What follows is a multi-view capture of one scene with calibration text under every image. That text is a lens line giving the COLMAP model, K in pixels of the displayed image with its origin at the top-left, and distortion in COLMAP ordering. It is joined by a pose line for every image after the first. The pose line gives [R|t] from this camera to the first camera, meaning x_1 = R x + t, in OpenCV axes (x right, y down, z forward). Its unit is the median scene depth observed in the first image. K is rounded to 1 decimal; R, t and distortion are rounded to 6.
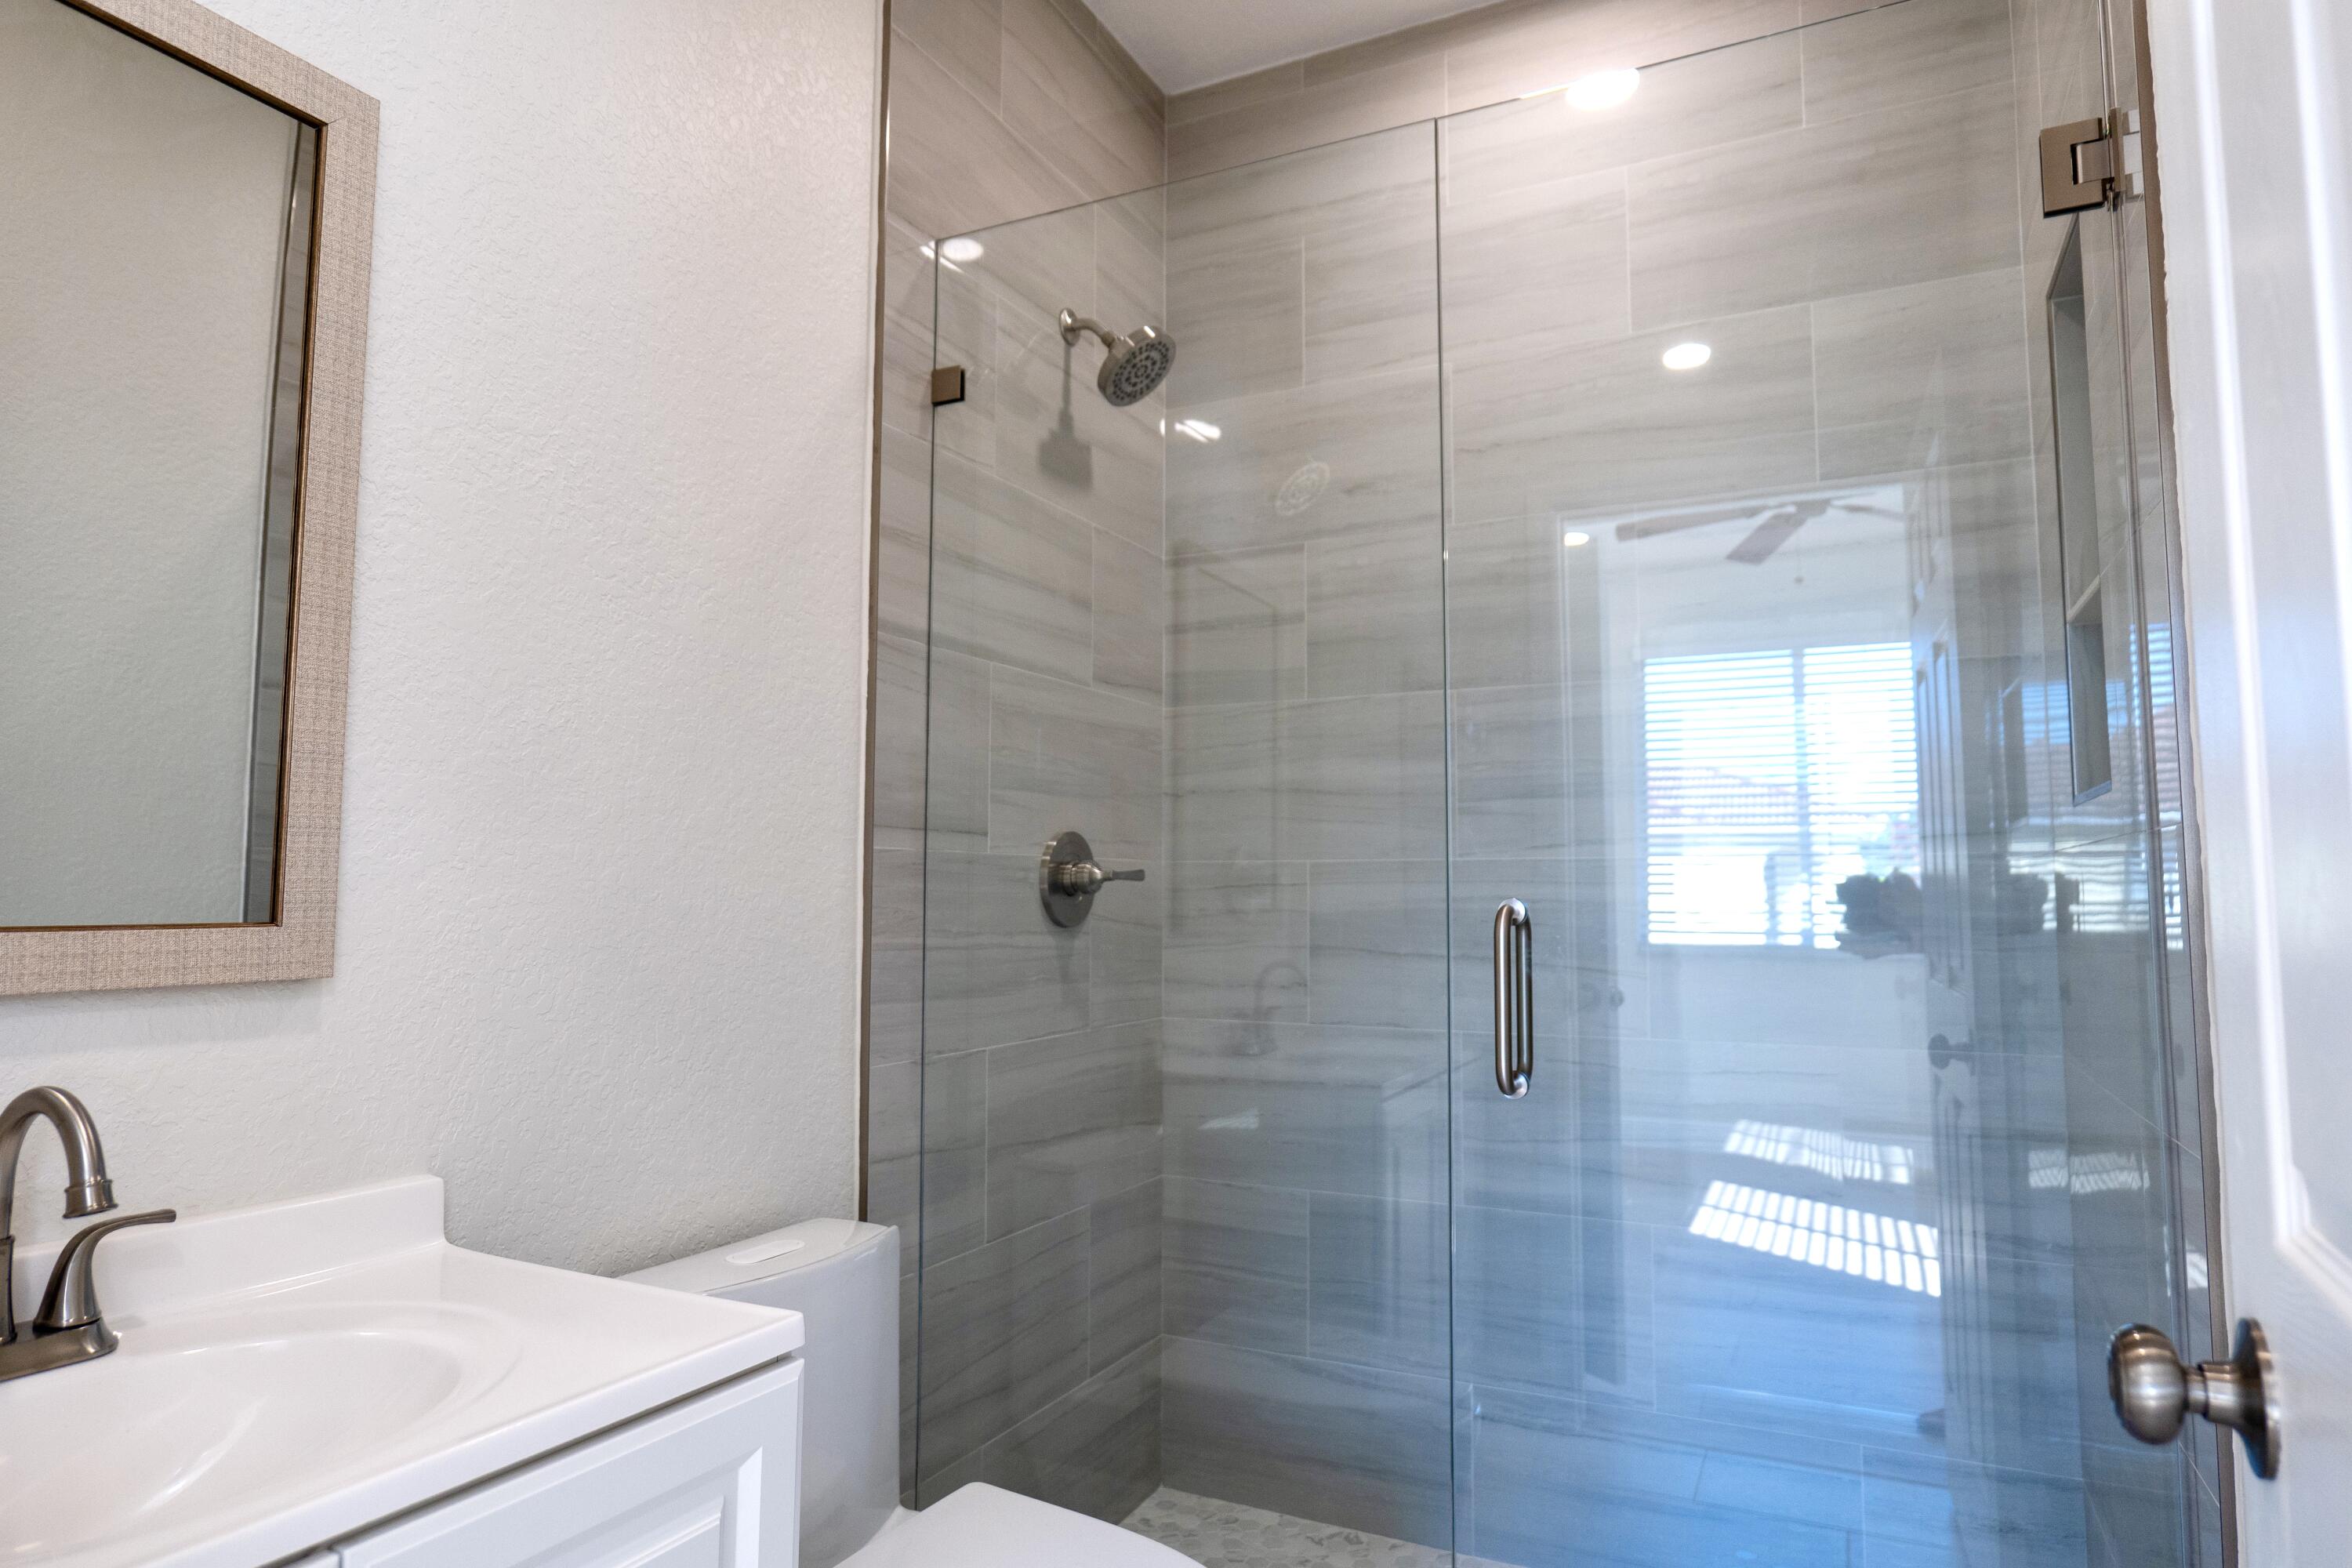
lens RADIAL K [[1372.8, 0, 1176.1], [0, 1372.8, 796.6], [0, 0, 1]] dist [-0.022716, 0.015894]
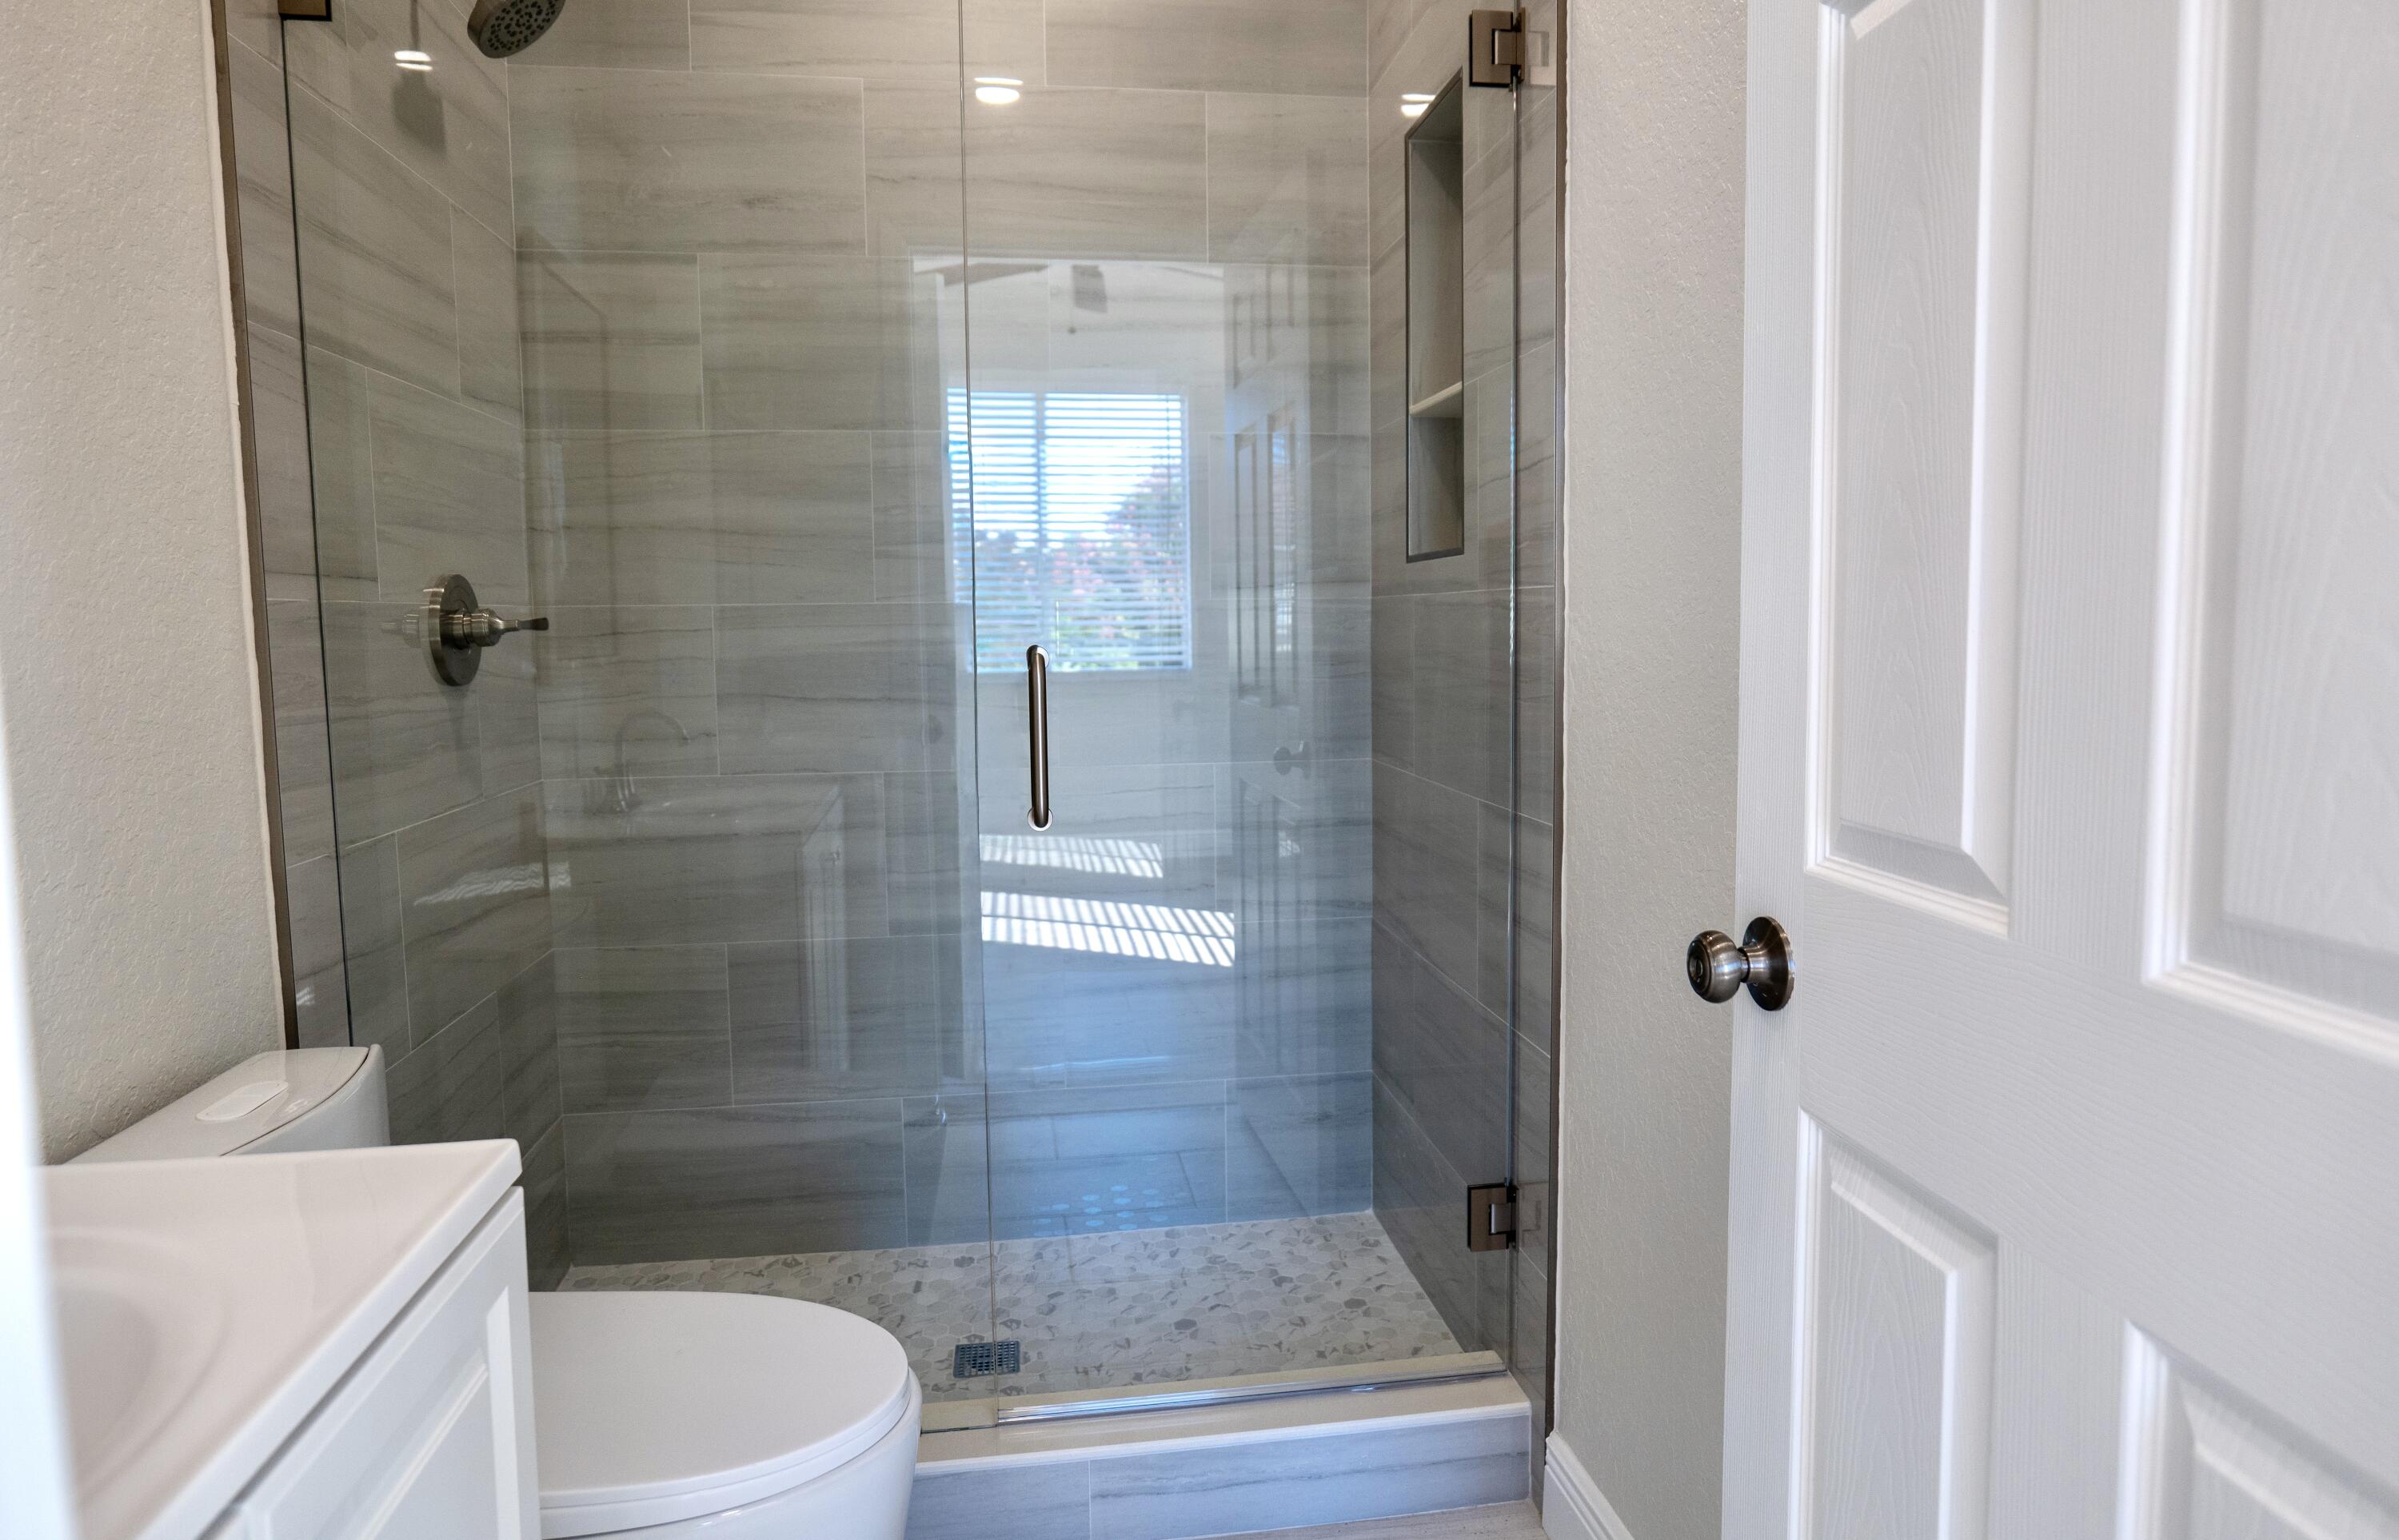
lens RADIAL K [[1398.0, 0, 1204.5], [0, 1398.0, 748.4], [0, 0, 1]] dist [-0.010906, 0.011417]
pose [[0.829901, -0.062264, 0.554426, -0.177455], [-0.027240, 0.988046, 0.151736, -0.011961], [-0.557246, -0.141029, 0.818284, 0.012557]]
